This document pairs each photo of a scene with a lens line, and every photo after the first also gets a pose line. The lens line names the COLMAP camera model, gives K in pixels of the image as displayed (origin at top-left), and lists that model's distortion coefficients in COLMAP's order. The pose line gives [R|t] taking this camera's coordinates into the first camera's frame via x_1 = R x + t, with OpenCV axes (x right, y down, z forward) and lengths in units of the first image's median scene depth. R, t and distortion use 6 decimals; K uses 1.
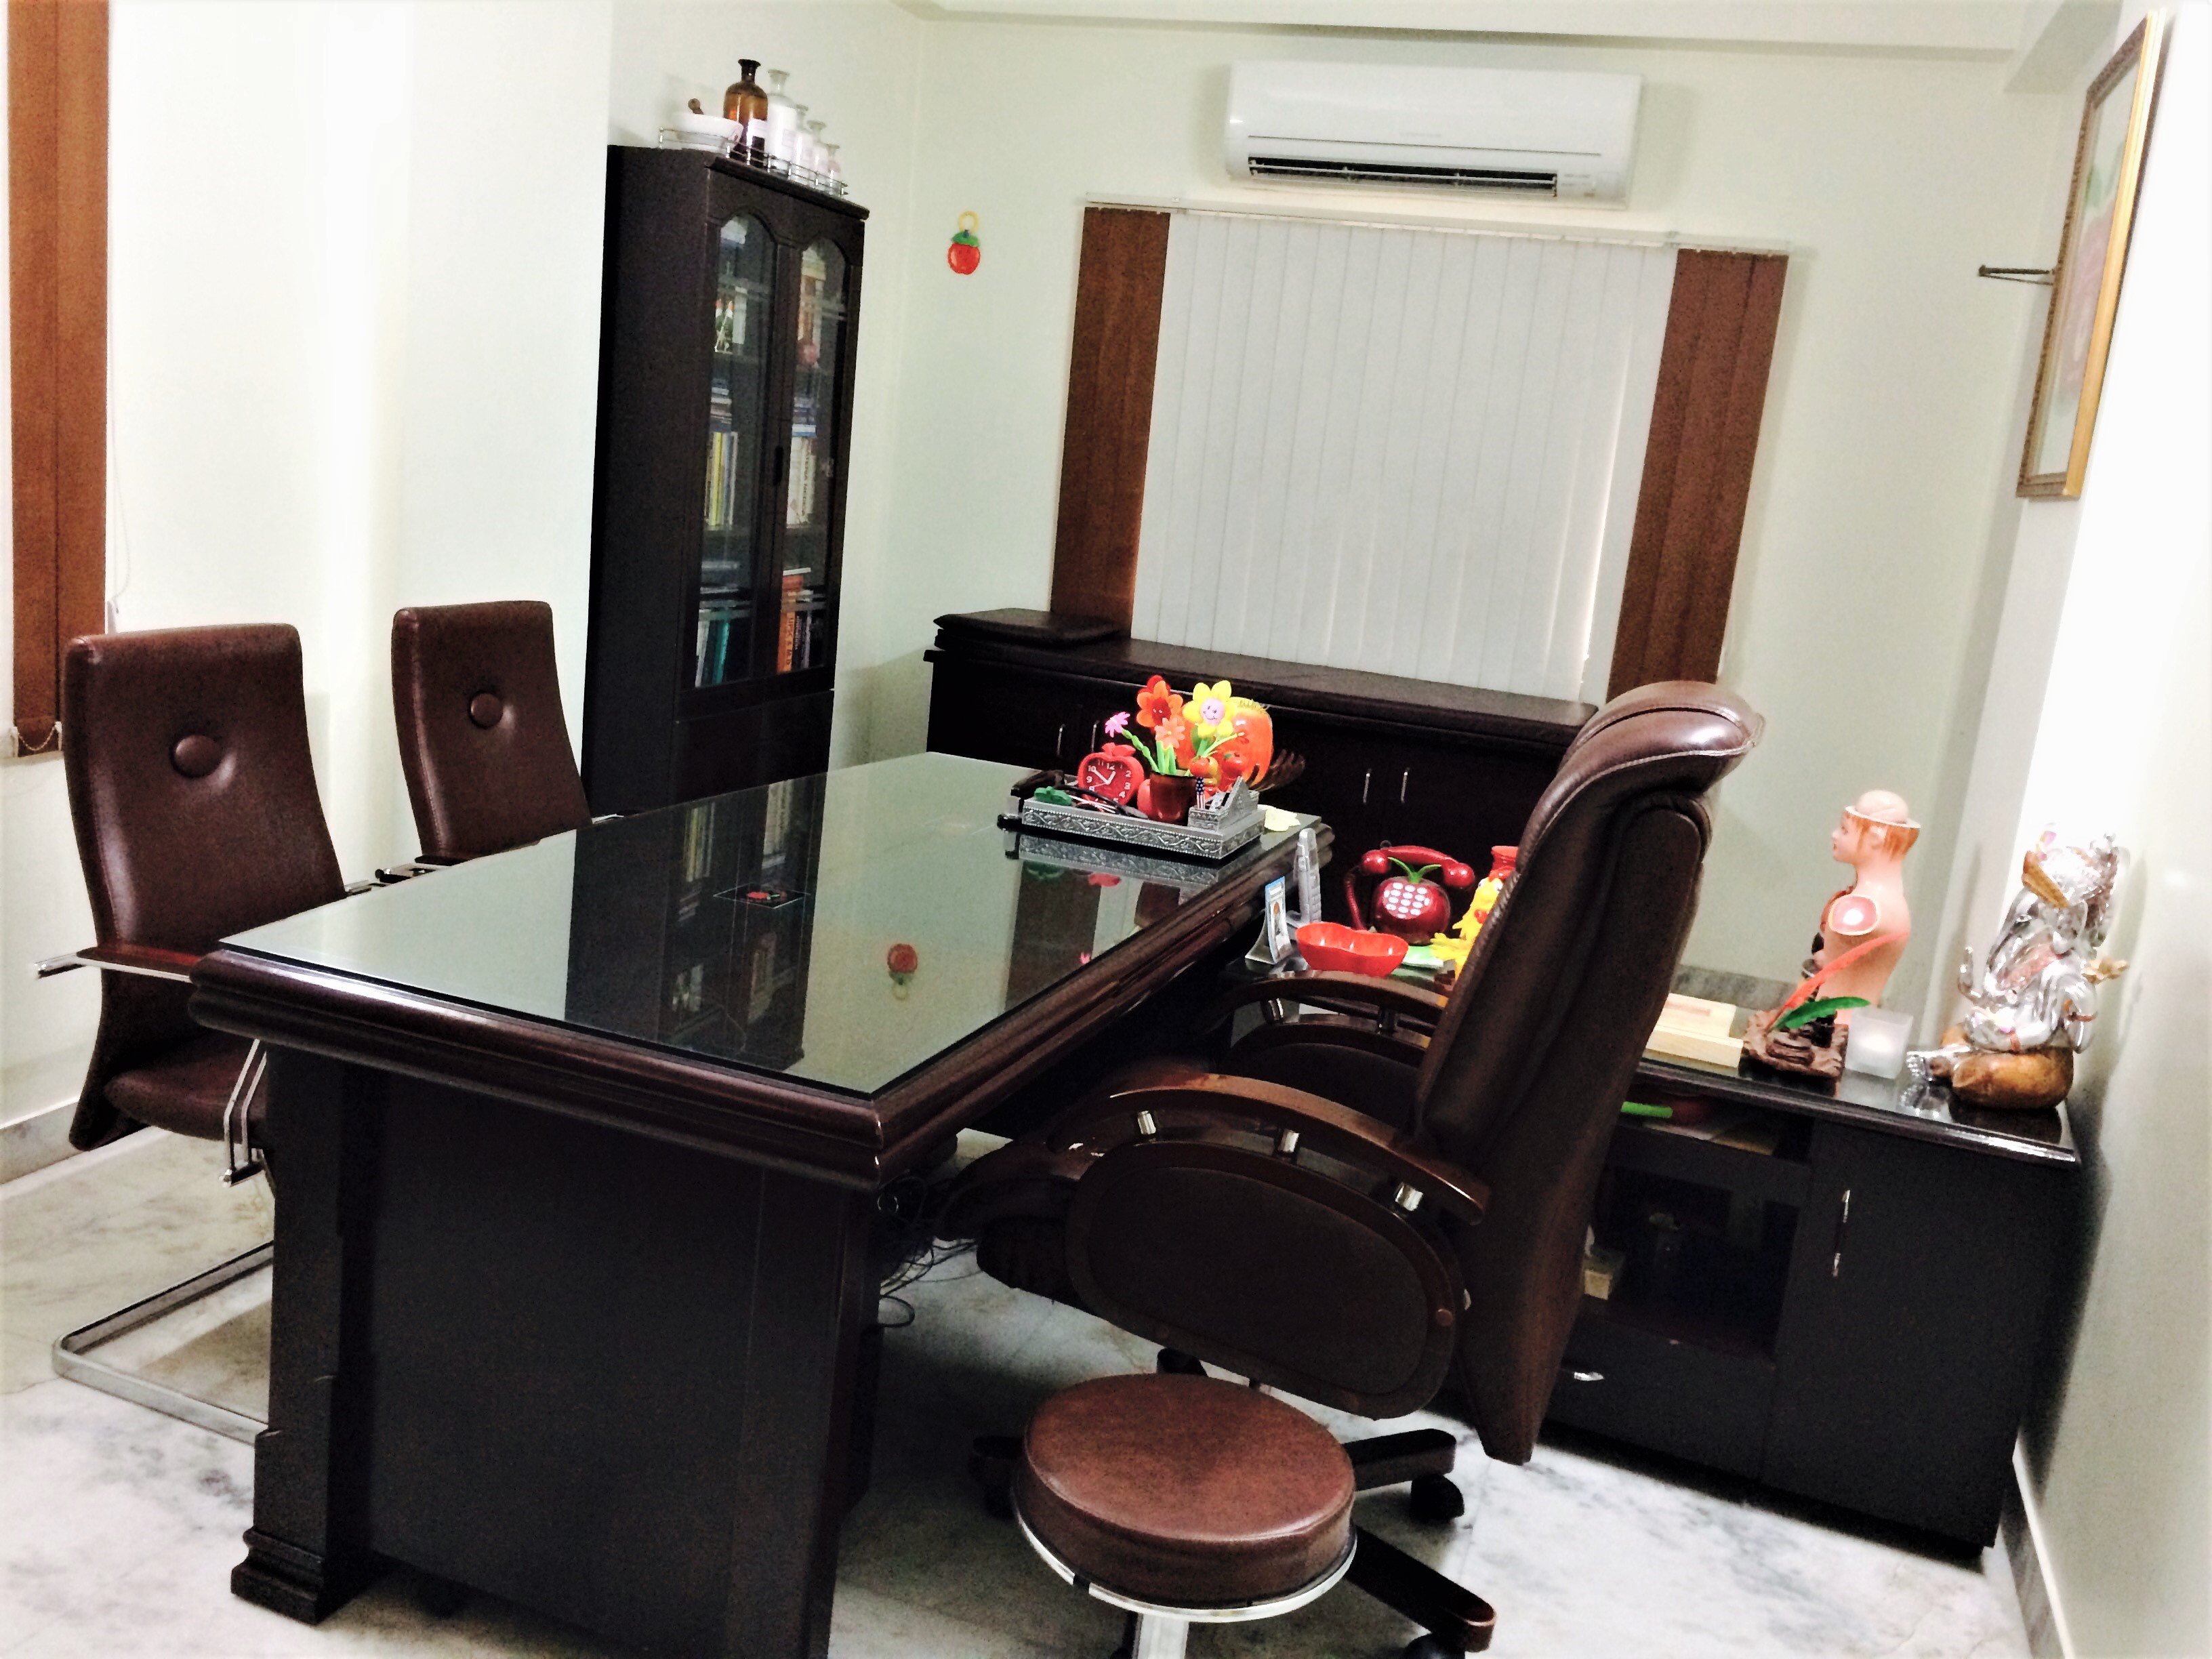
lens RADIAL K [[1896.3, 0, 1104.0], [0, 1896.3, 830.7], [0, 0, 1]] dist [0.003009, -0.003161]
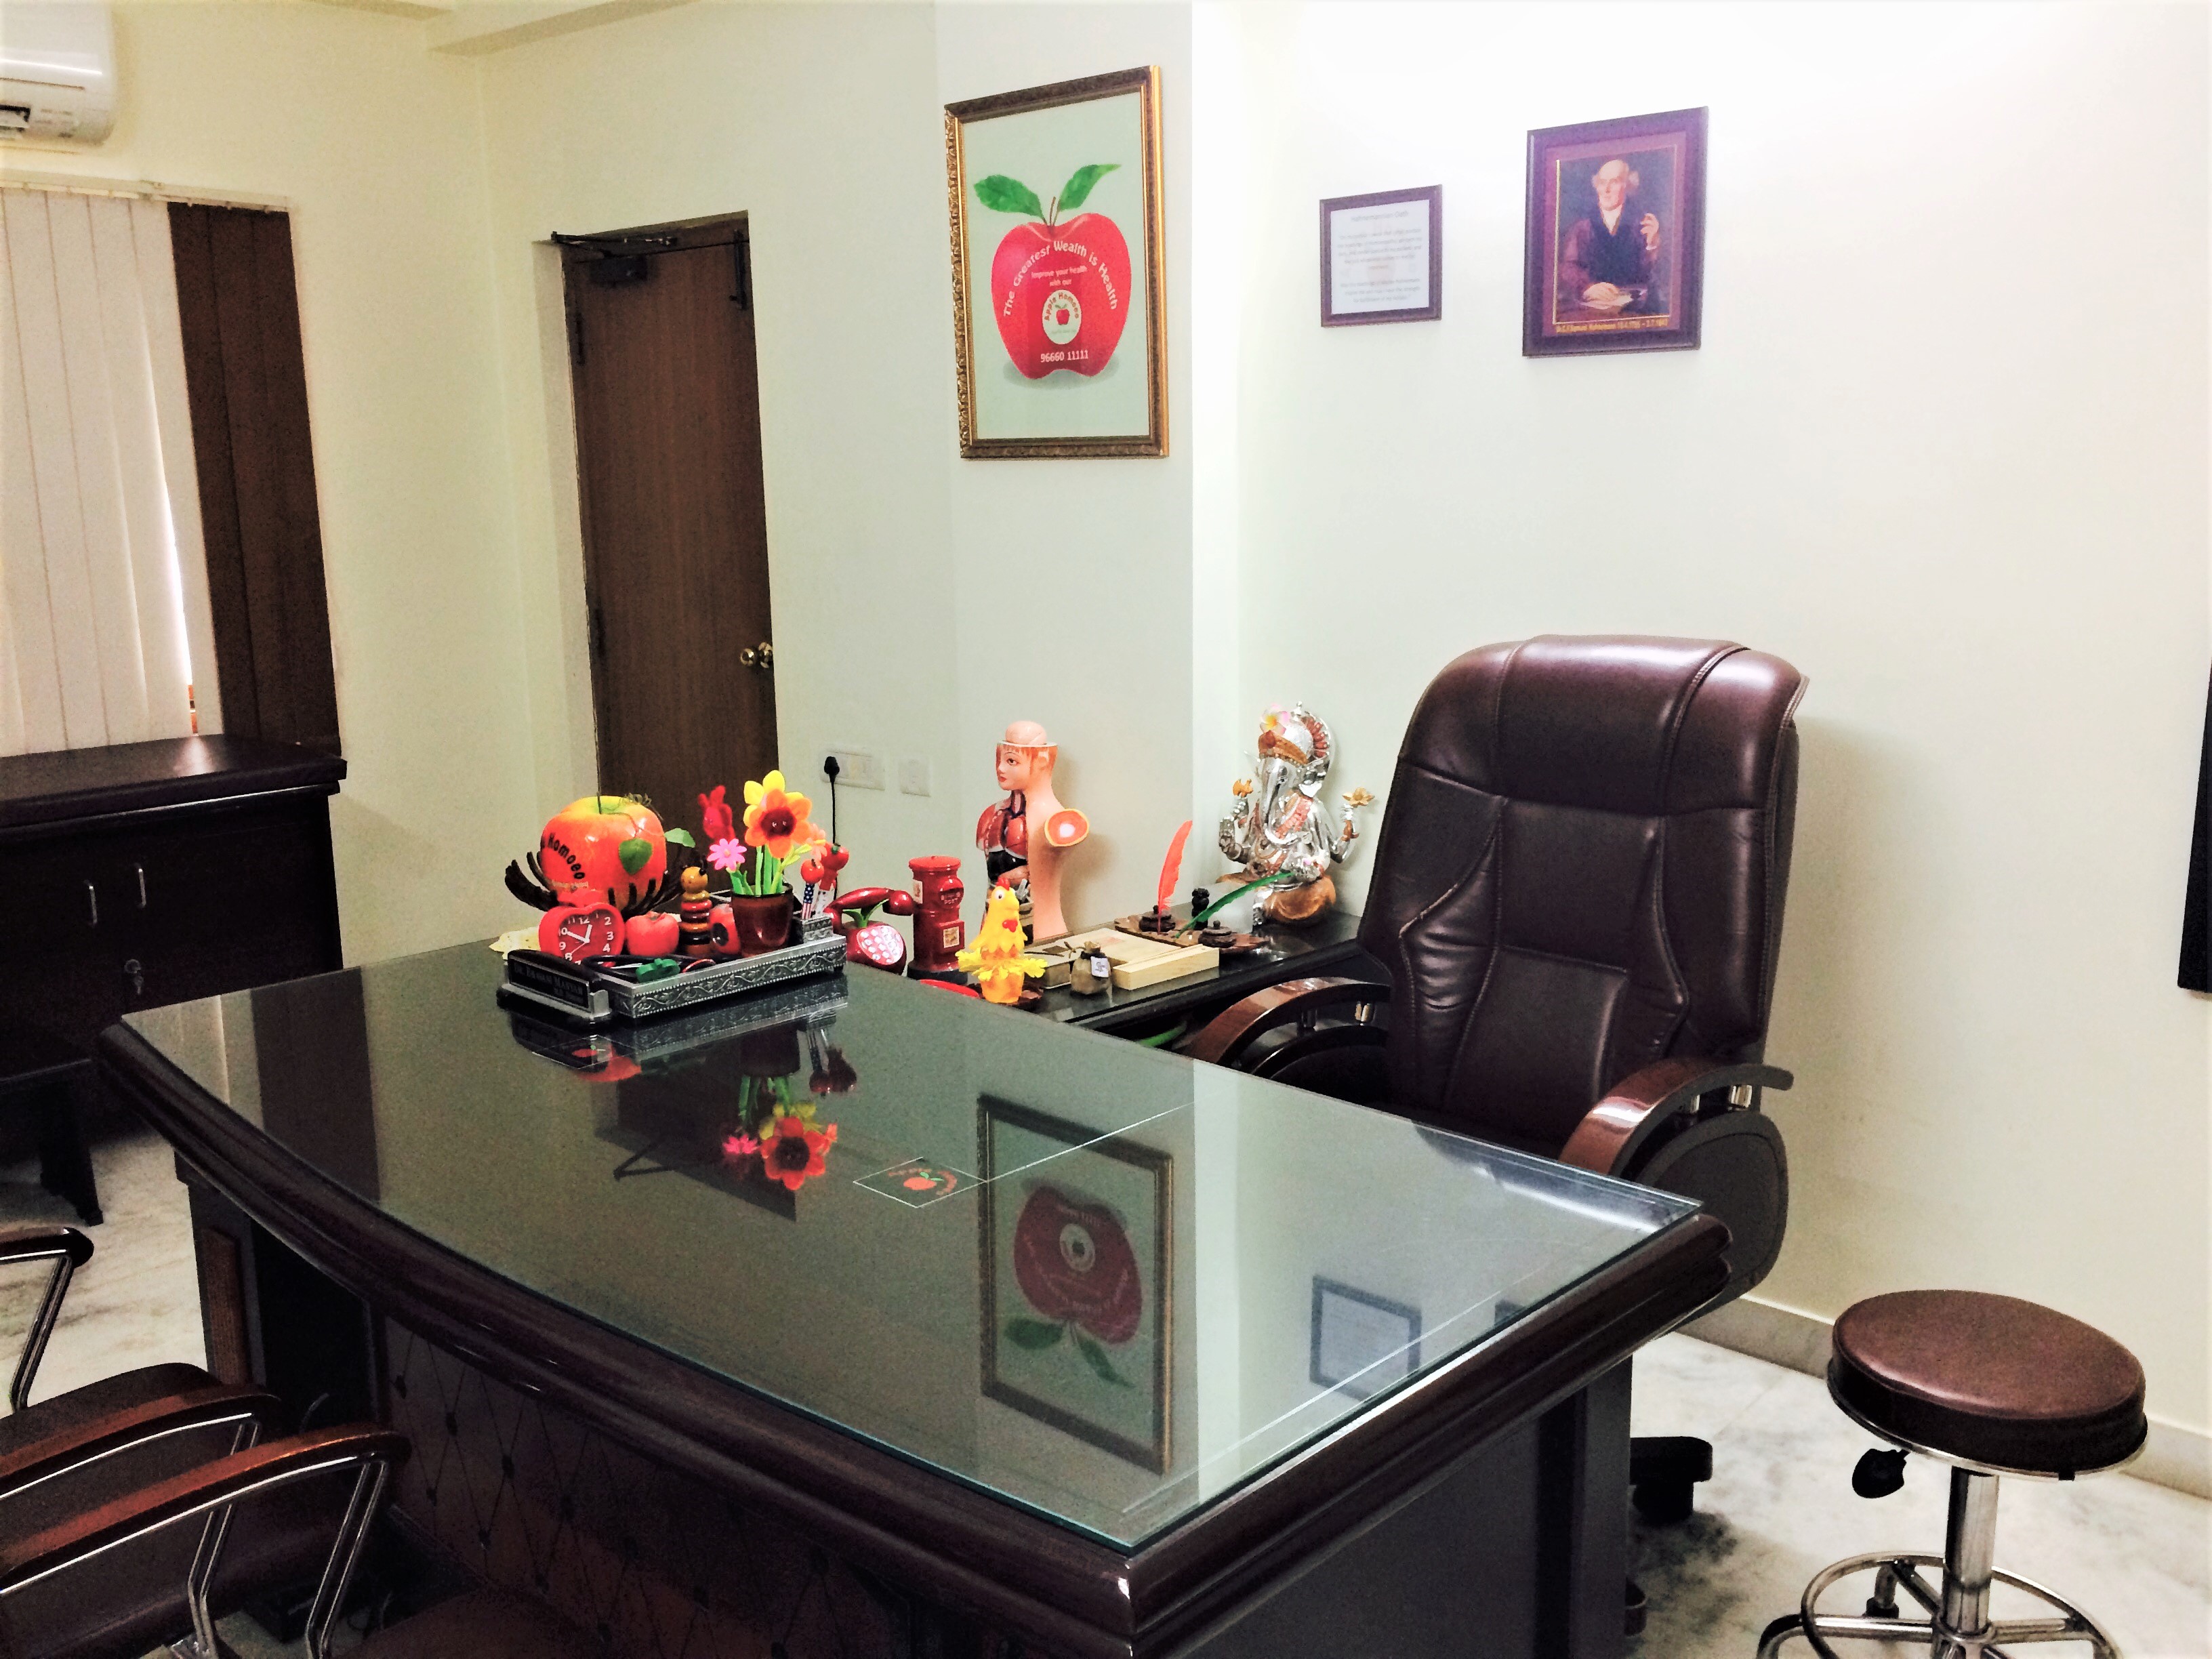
lens RADIAL K [[1896.3, 0, 1106.7], [0, 1896.3, 825.4], [0, 0, 1]] dist [0.003009, -0.003161]
pose [[0.376283, -0.284014, 0.881900, -0.385834], [0.232846, 0.950295, 0.206692, -0.118386], [-0.896768, 0.127572, 0.423712, 0.291969]]
